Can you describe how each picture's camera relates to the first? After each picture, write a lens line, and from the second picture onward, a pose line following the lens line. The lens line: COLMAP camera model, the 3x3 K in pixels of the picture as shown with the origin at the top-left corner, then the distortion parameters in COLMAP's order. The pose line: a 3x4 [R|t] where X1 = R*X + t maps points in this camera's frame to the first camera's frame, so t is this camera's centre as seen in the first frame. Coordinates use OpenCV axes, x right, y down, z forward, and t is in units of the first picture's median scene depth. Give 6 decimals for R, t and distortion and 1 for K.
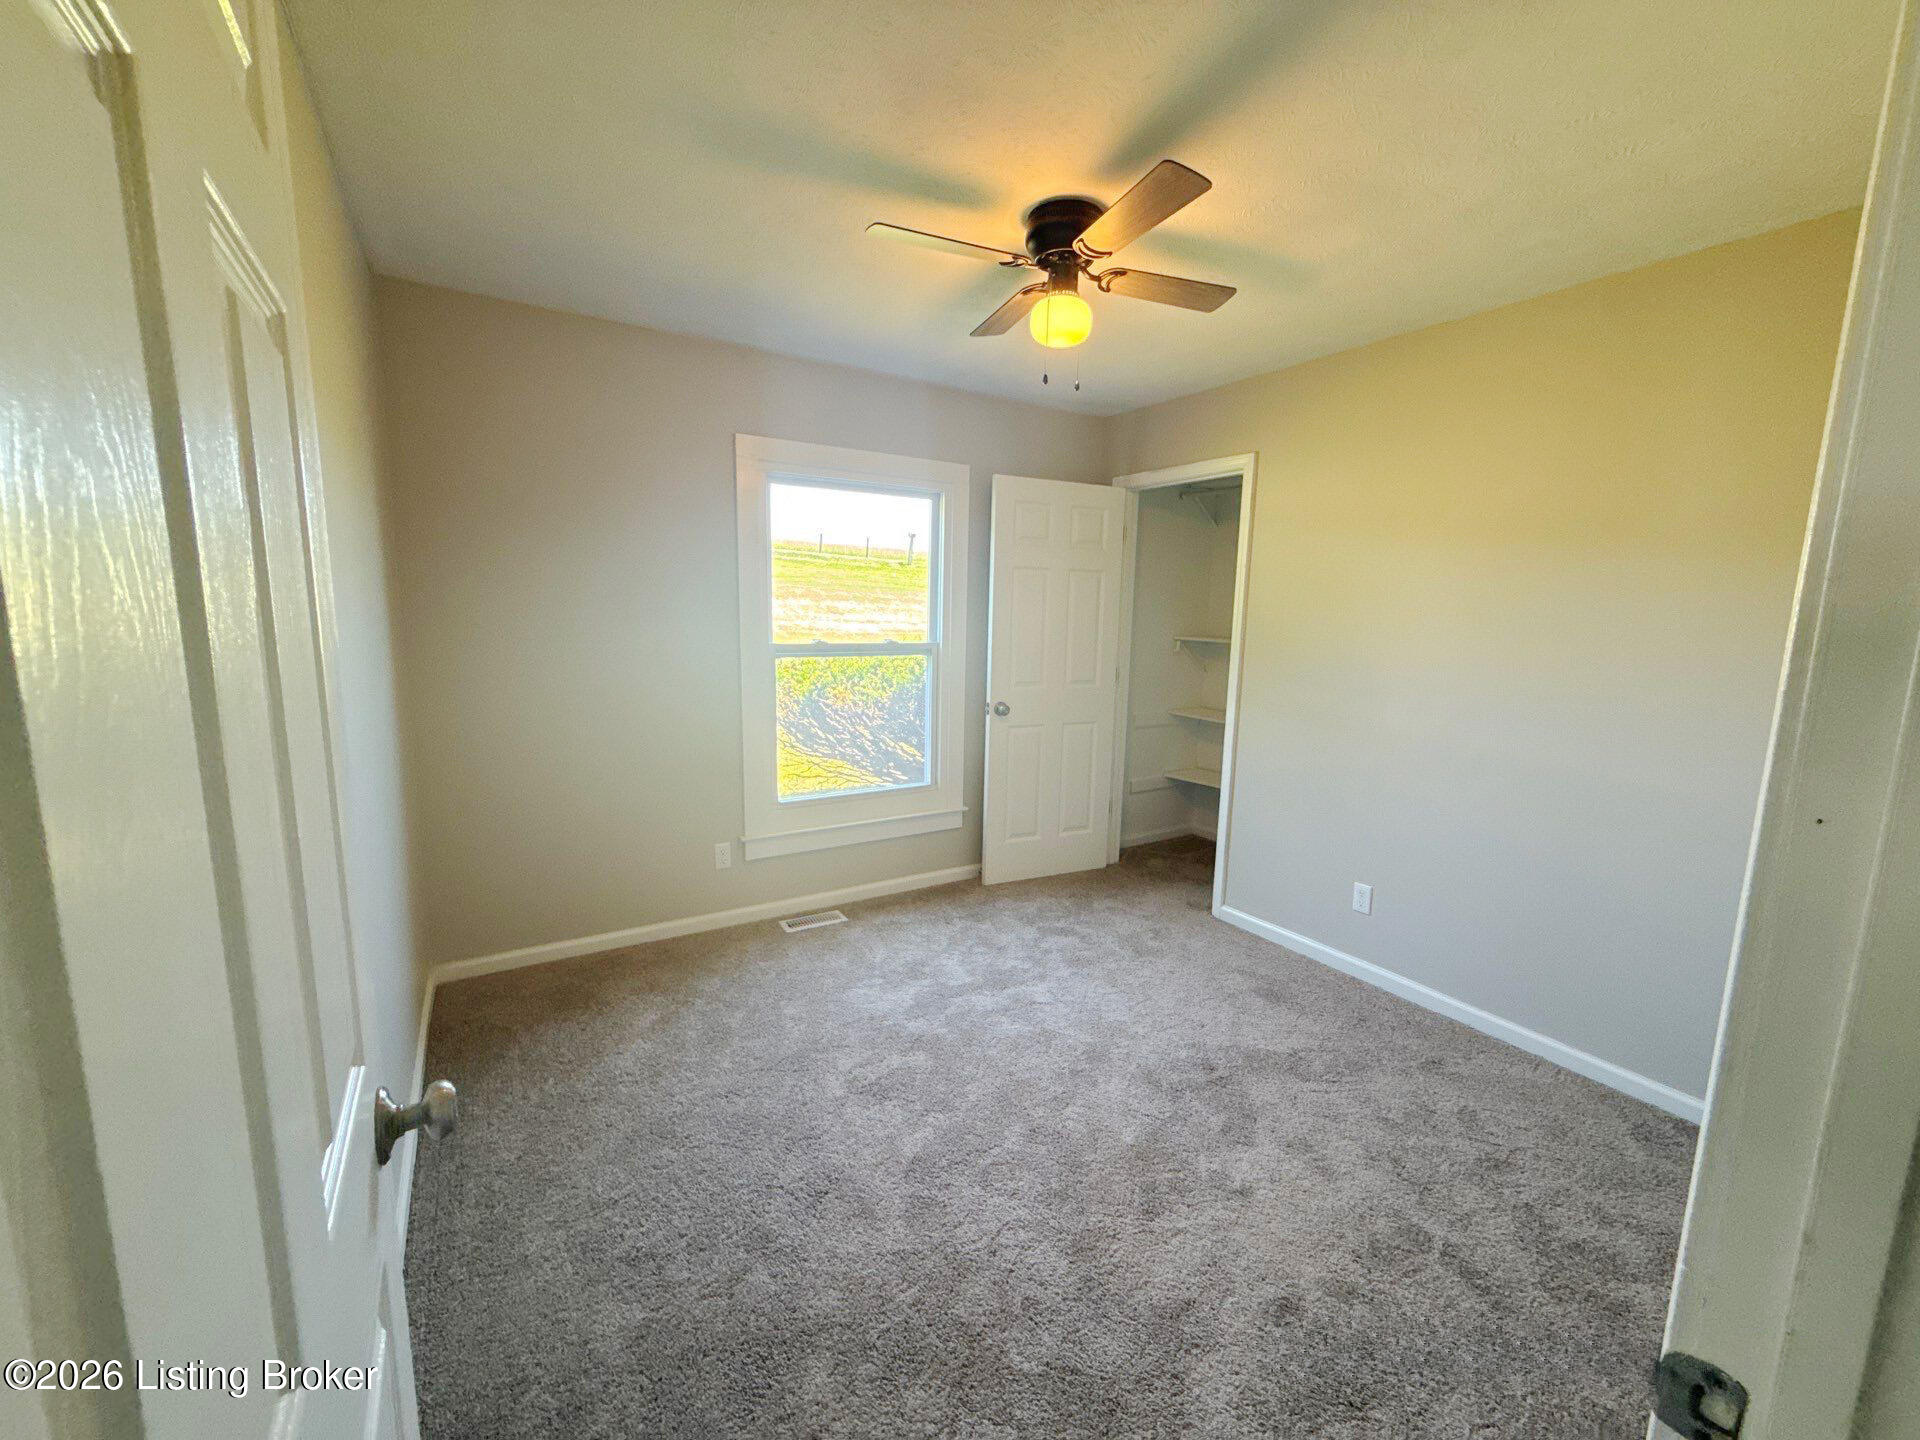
lens RADIAL K [[768.5, 0, 958.1], [0, 768.5, 721.9], [0, 0, 1]] dist [-0.001925, 0.000003]
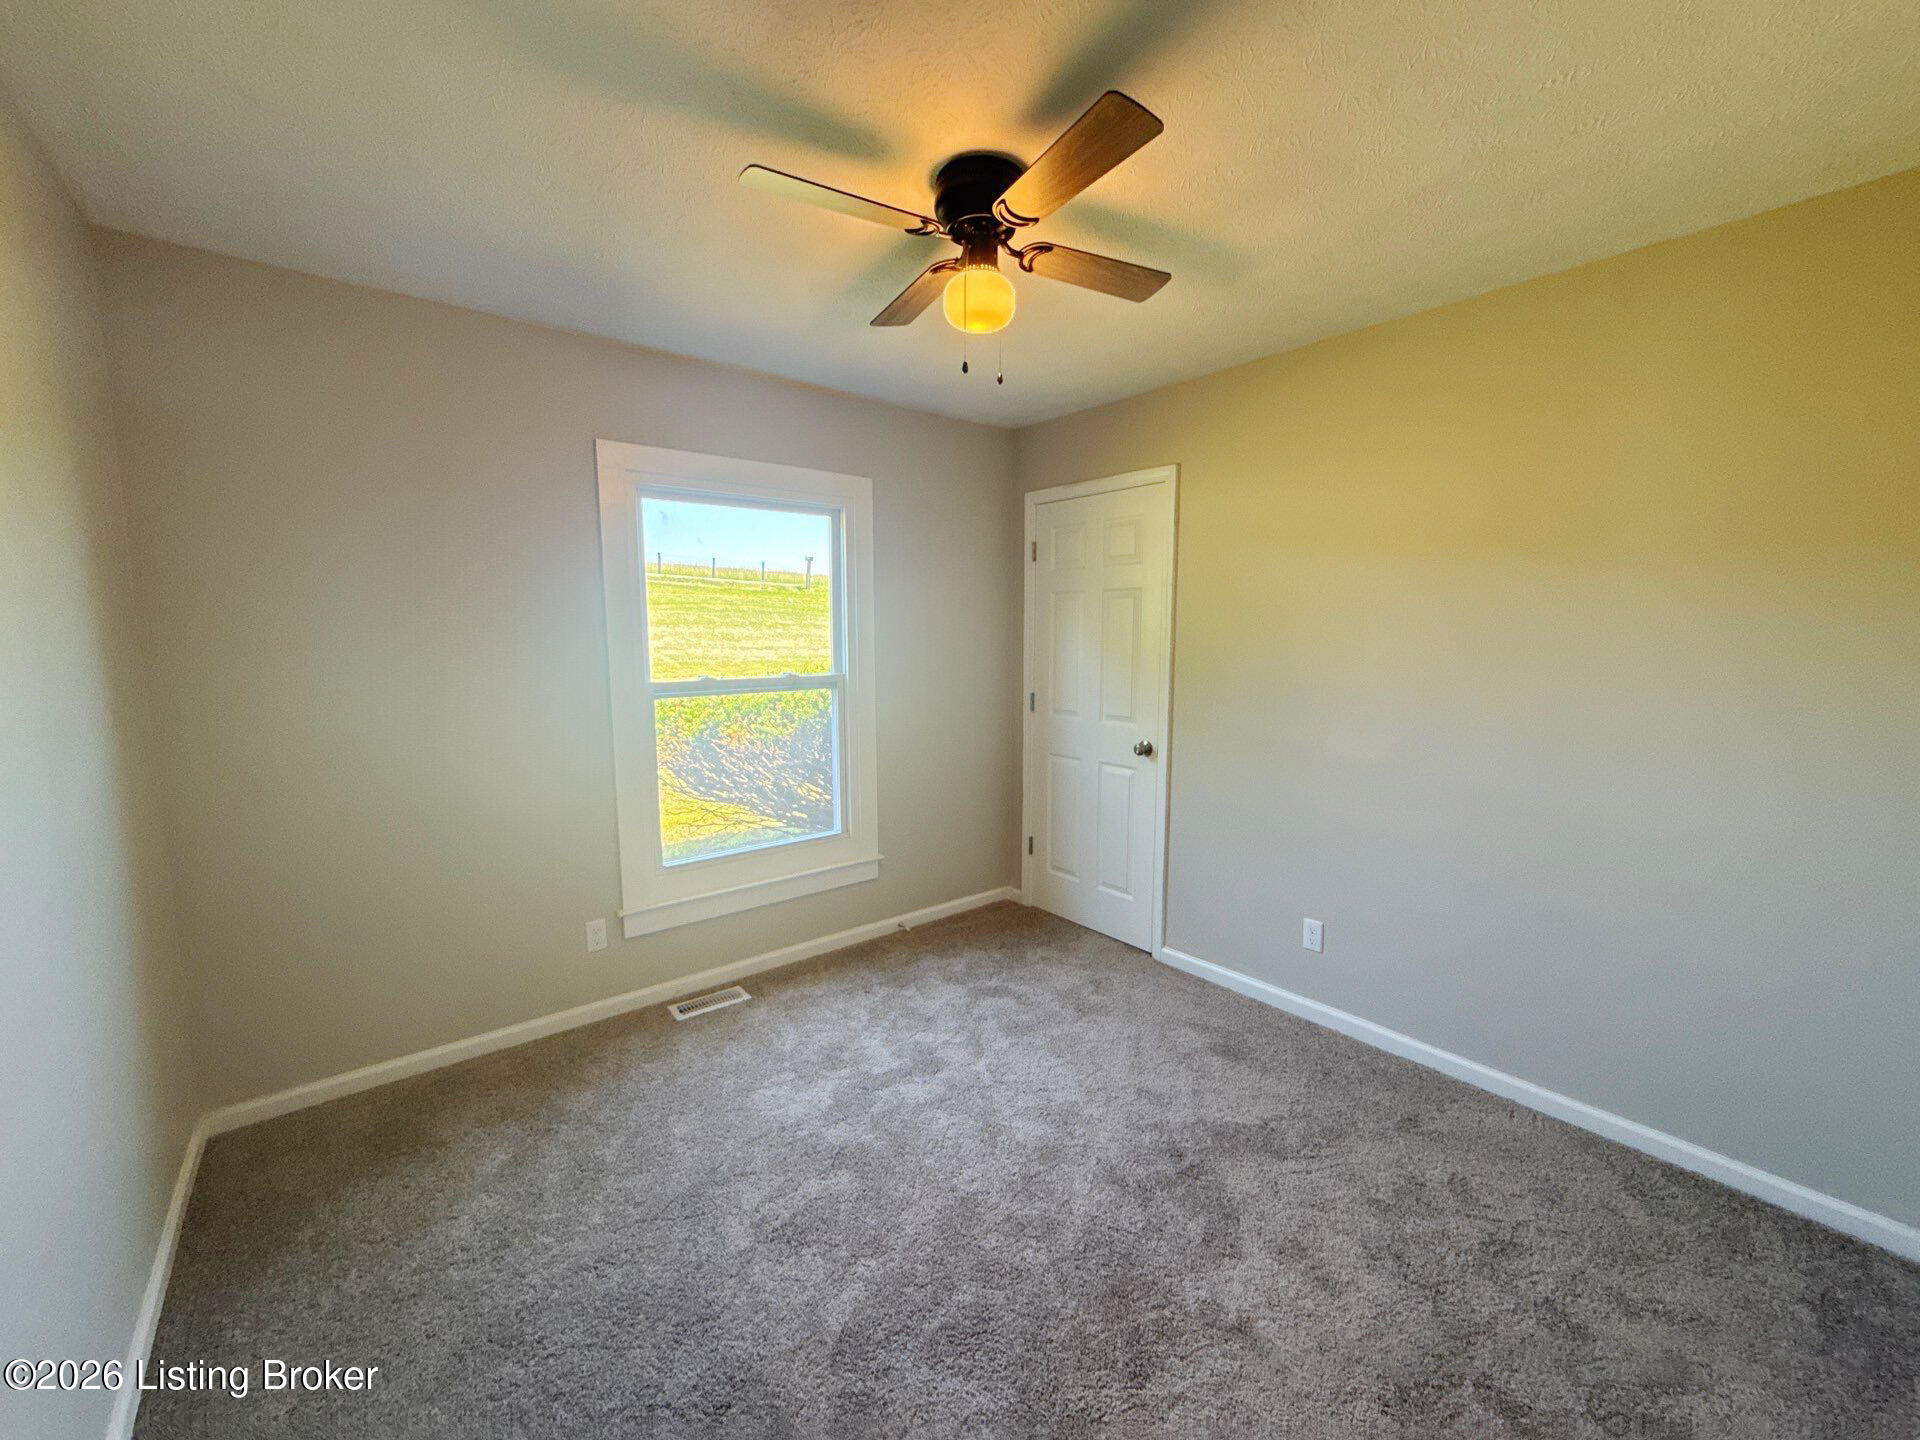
lens RADIAL K [[768.5, 0, 958.1], [0, 768.5, 721.9], [0, 0, 1]] dist [-0.001925, 0.000003]
pose [[0.991614, -0.037275, 0.123742, -0.009994], [0.040752, 0.998839, -0.025691, -0.027972], [-0.122641, 0.030519, 0.991982, 0.138102]]
